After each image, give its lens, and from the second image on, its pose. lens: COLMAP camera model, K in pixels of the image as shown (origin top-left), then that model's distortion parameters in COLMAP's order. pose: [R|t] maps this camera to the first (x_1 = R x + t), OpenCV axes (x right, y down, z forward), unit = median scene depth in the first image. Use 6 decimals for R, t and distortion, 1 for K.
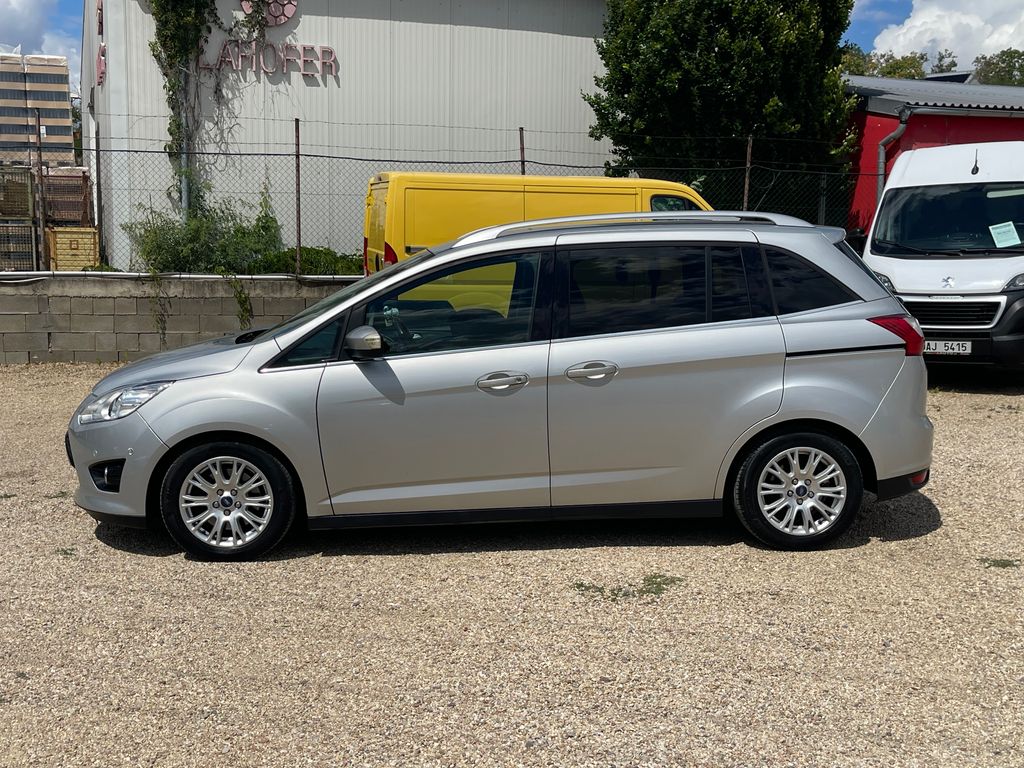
lens RADIAL K [[1267.3, 0, 512.0], [0, 1267.3, 384.0], [0, 0, 1]] dist [-0.002304, -0.012940]
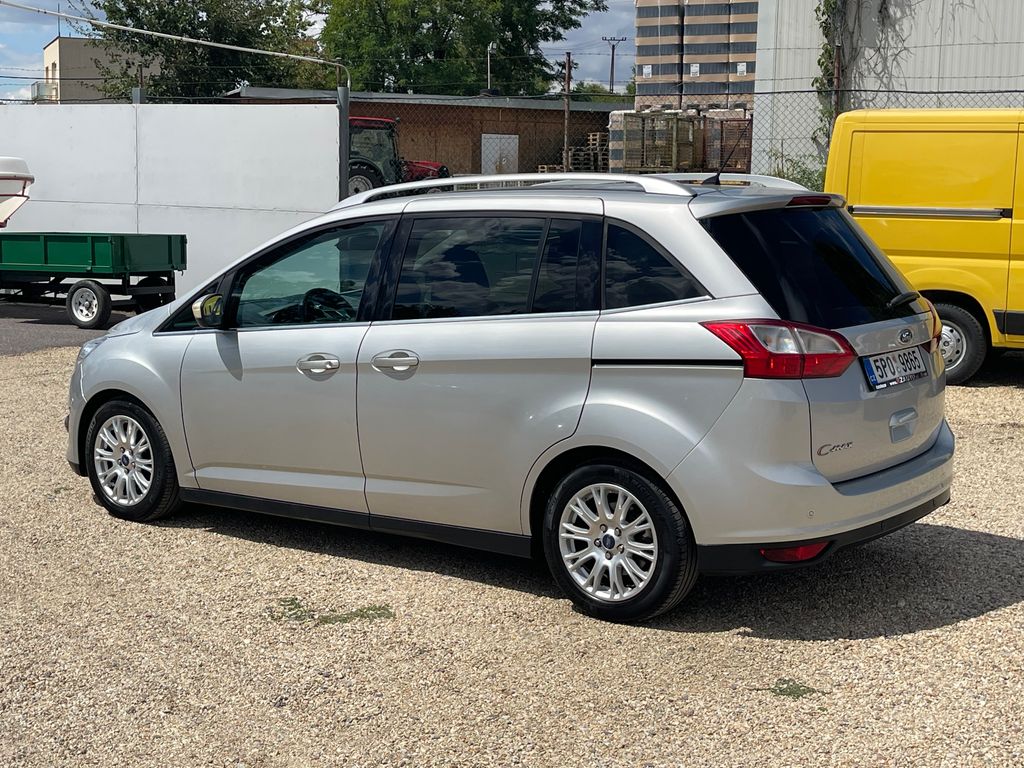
lens RADIAL K [[1616.8, 0, 512.0], [0, 1616.8, 384.0], [0, 0, 1]] dist [-0.002782, 0.000307]
pose [[0.731622, 0.085480, -0.676330, 0.796335], [-0.083910, 0.995855, 0.035094, -0.033220], [0.676526, 0.031076, 0.735762, 0.261945]]
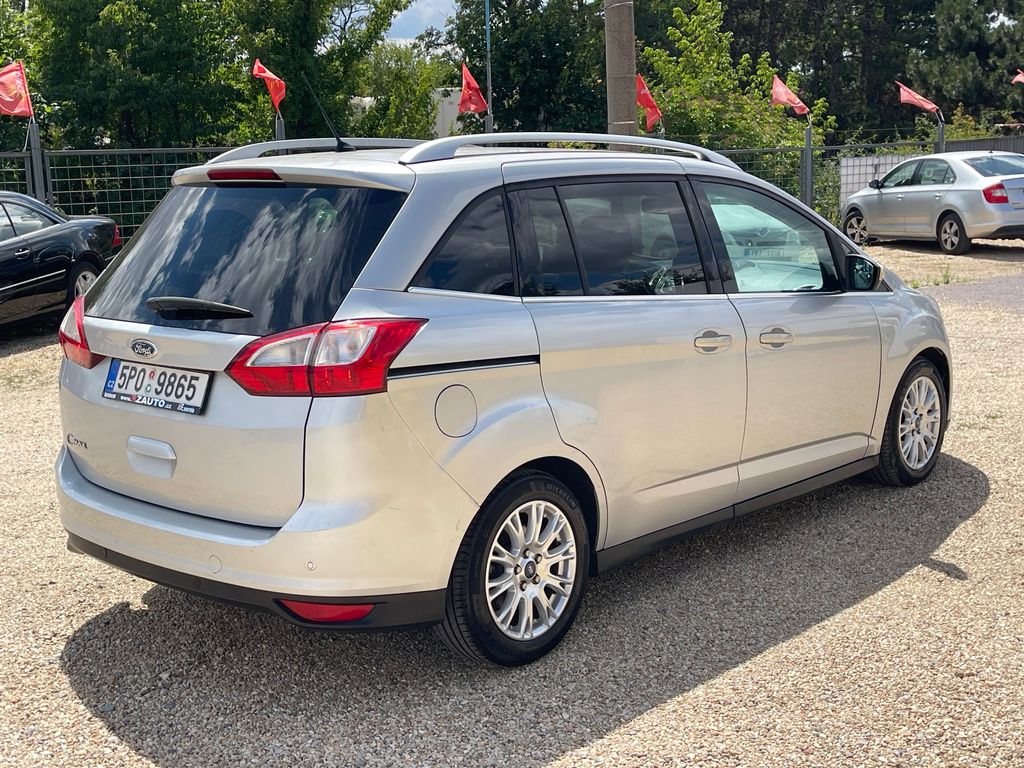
lens RADIAL K [[1352.9, 0, 512.0], [0, 1352.9, 384.0], [0, 0, 1]] dist [0.134084, -0.071530]
pose [[-0.751946, 0.132040, -0.645866, 0.605444], [-0.060590, 0.961746, 0.267159, -0.211333], [0.656435, 0.240022, -0.715180, 1.686517]]
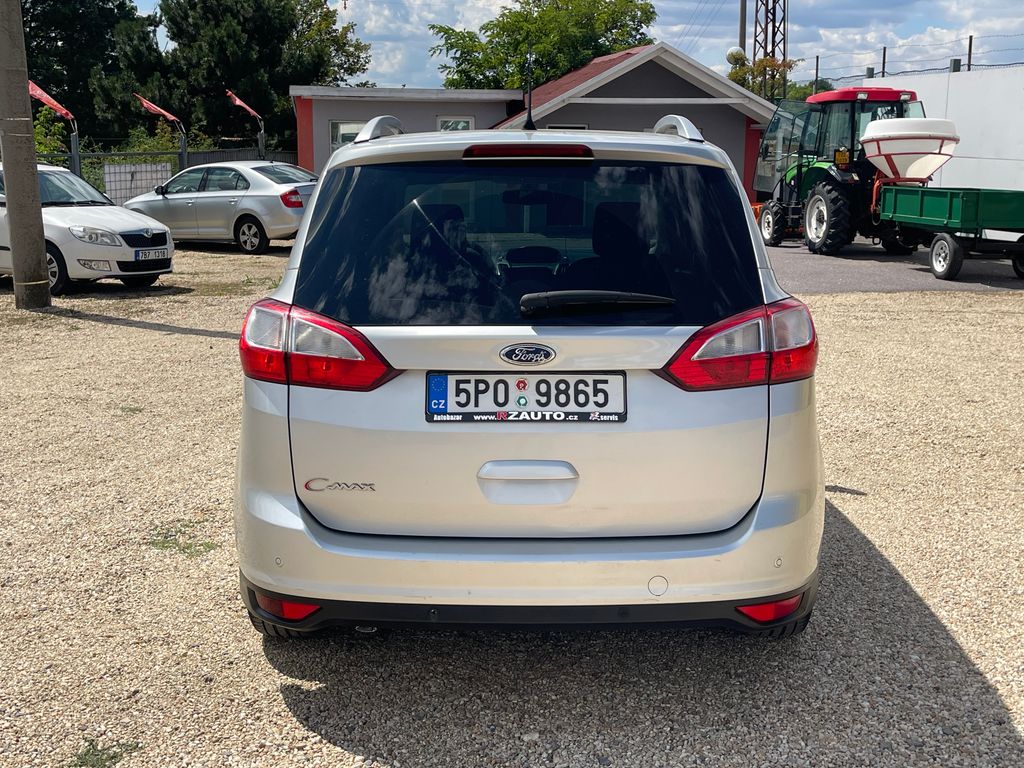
lens RADIAL K [[1268.4, 0, 512.0], [0, 1268.4, 384.0], [0, 0, 1]] dist [0.019170, 0.016670]
pose [[-0.144368, 0.182820, -0.972489, 0.811255], [-0.124438, 0.971628, 0.201131, -0.135331], [0.981669, 0.150051, -0.117522, 1.169219]]
